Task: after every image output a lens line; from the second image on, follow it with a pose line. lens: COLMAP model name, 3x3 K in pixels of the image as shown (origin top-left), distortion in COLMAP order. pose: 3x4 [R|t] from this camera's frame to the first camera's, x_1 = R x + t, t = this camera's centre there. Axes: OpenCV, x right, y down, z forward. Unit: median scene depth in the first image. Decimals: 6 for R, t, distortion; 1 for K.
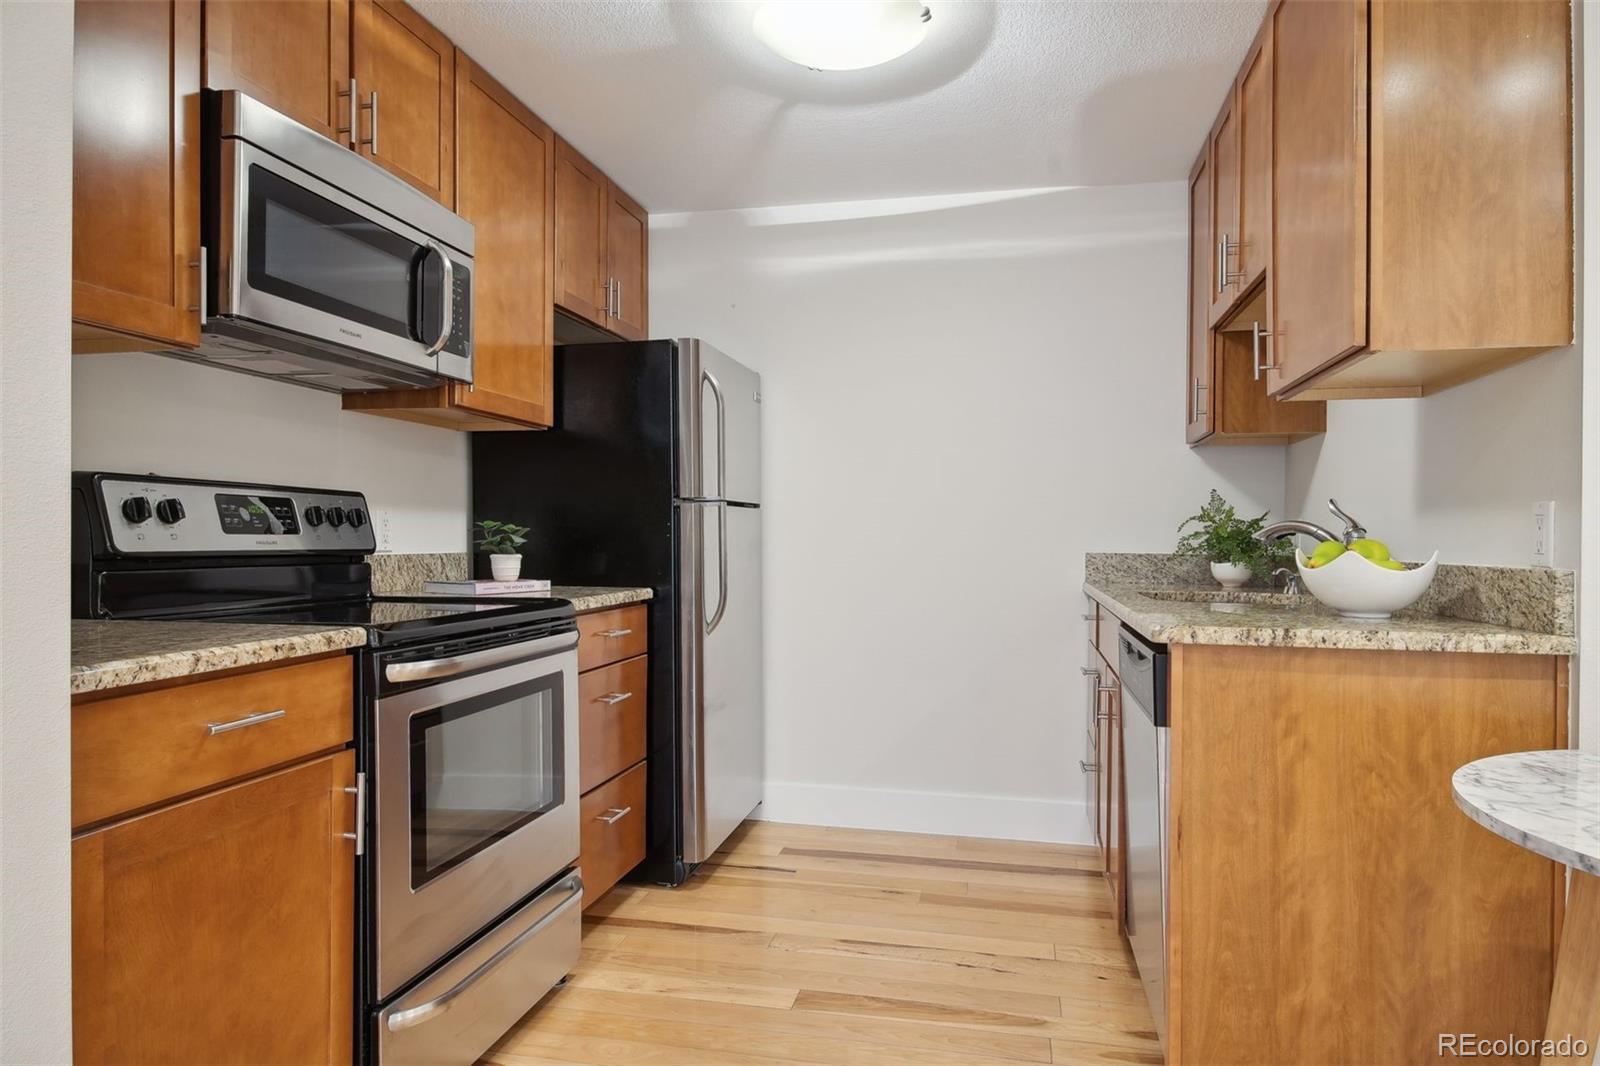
lens RADIAL K [[967.4, 0, 807.8], [0, 967.4, 538.7], [0, 0, 1]] dist [0.032203, -0.028806]
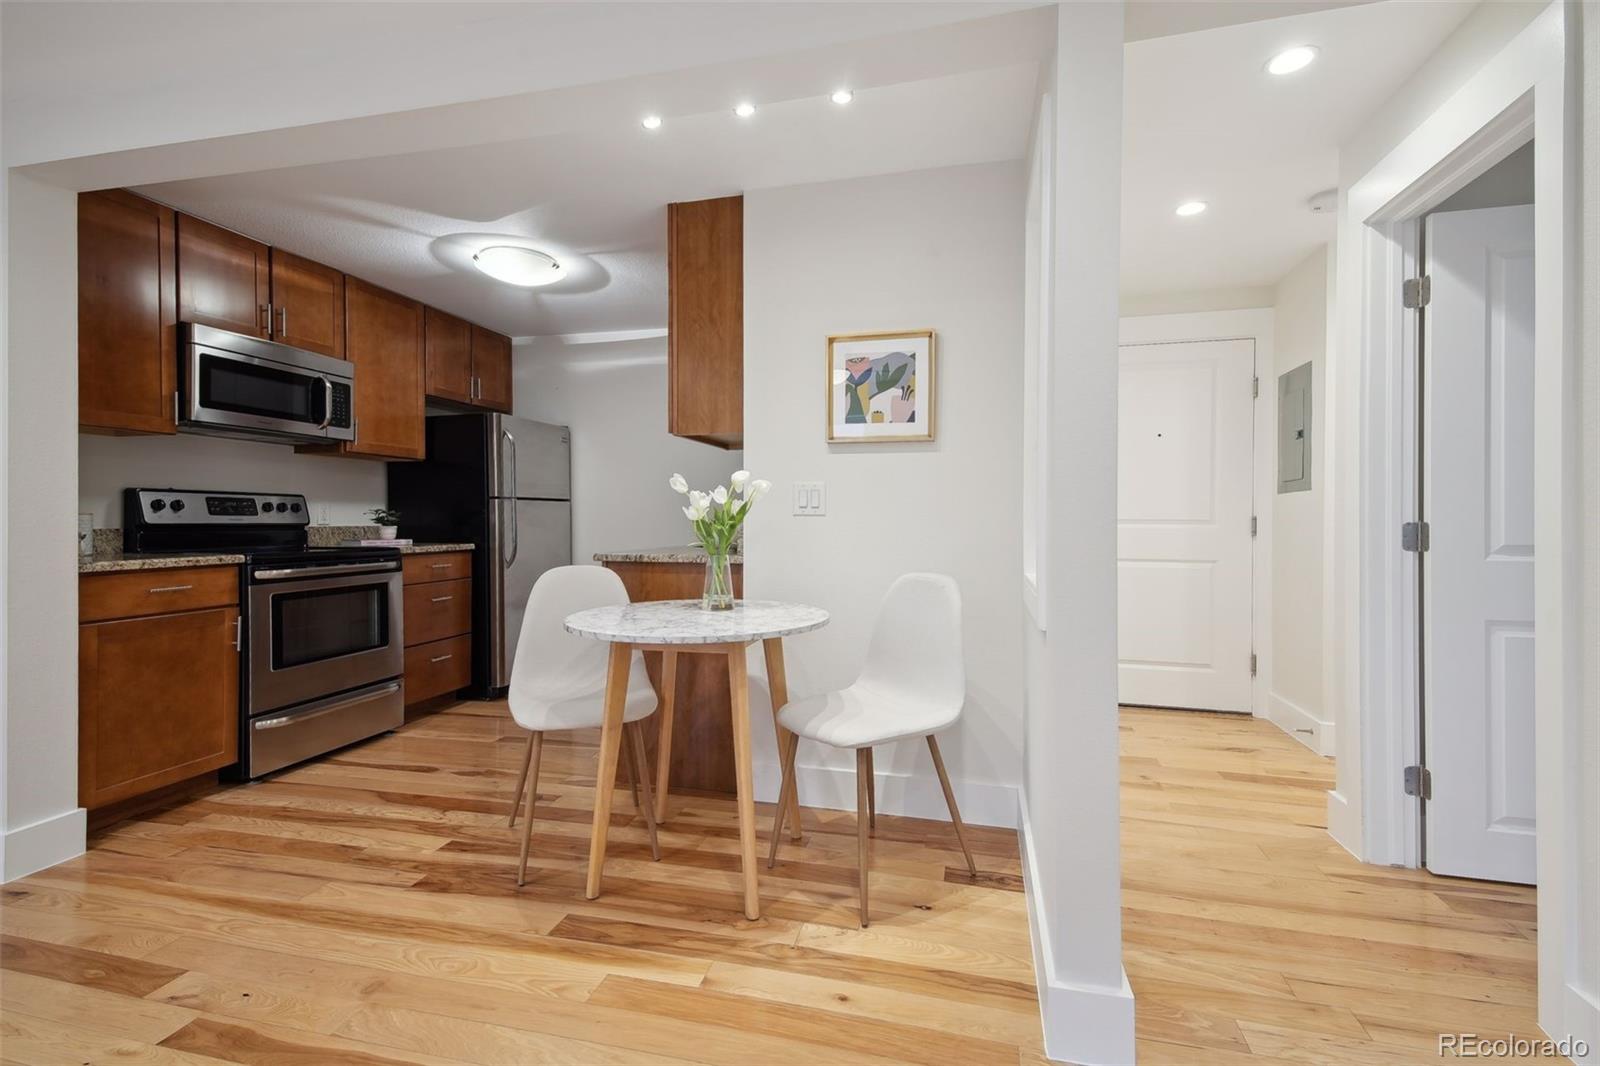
lens RADIAL K [[715.9, 0, 806.1], [0, 715.9, 519.3], [0, 0, 1]] dist [0.048210, -0.016006]
pose [[0.999572, -0.004140, -0.028950, 0.659756], [0.004101, 0.999991, -0.001436, 0.009342], [0.028956, 0.001317, 0.999580, -0.501878]]
